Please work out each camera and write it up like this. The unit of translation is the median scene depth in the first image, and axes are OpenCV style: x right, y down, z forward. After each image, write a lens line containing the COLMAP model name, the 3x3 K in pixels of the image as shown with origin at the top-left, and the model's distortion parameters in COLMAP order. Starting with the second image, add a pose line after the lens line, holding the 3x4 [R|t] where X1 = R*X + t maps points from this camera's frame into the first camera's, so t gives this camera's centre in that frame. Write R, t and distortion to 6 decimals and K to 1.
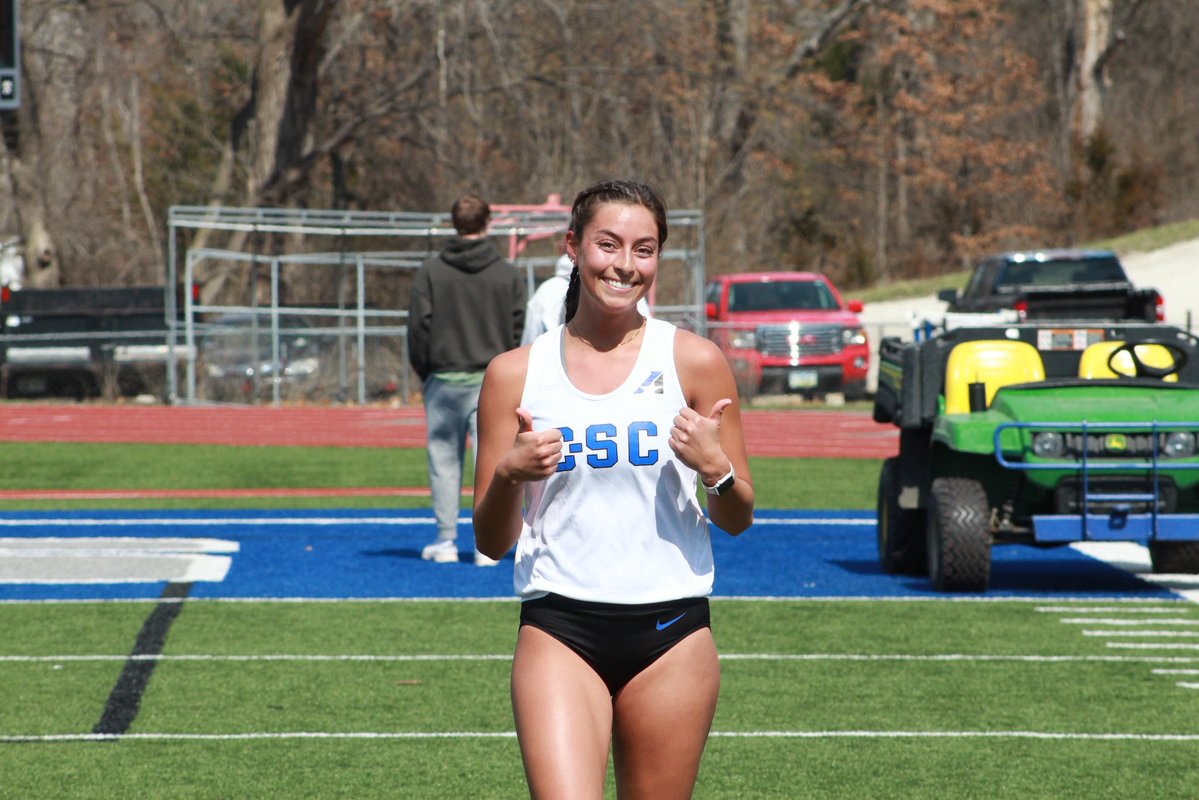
lens RADIAL K [[6622.9, 0, 599.5], [0, 6622.9, 400.0], [0, 0, 1]] dist [0.445996, 8.692408]
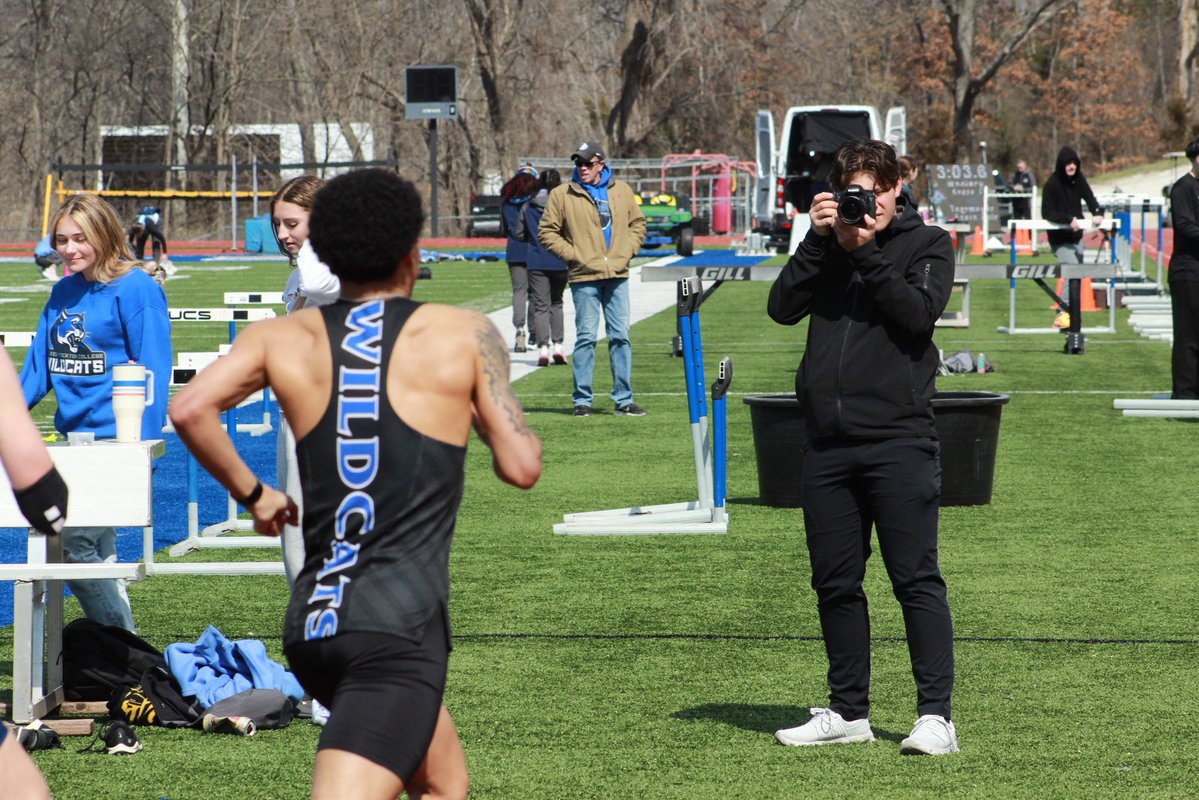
lens RADIAL K [[6622.9, 0, 599.5], [0, 6622.9, 400.0], [0, 0, 1]] dist [0.445996, 8.692408]
pose [[0.994342, -0.006192, -0.106046, 0.164065], [0.007315, 0.999921, 0.010204, 0.025892], [0.105974, -0.010922, 0.994309, -1.044301]]
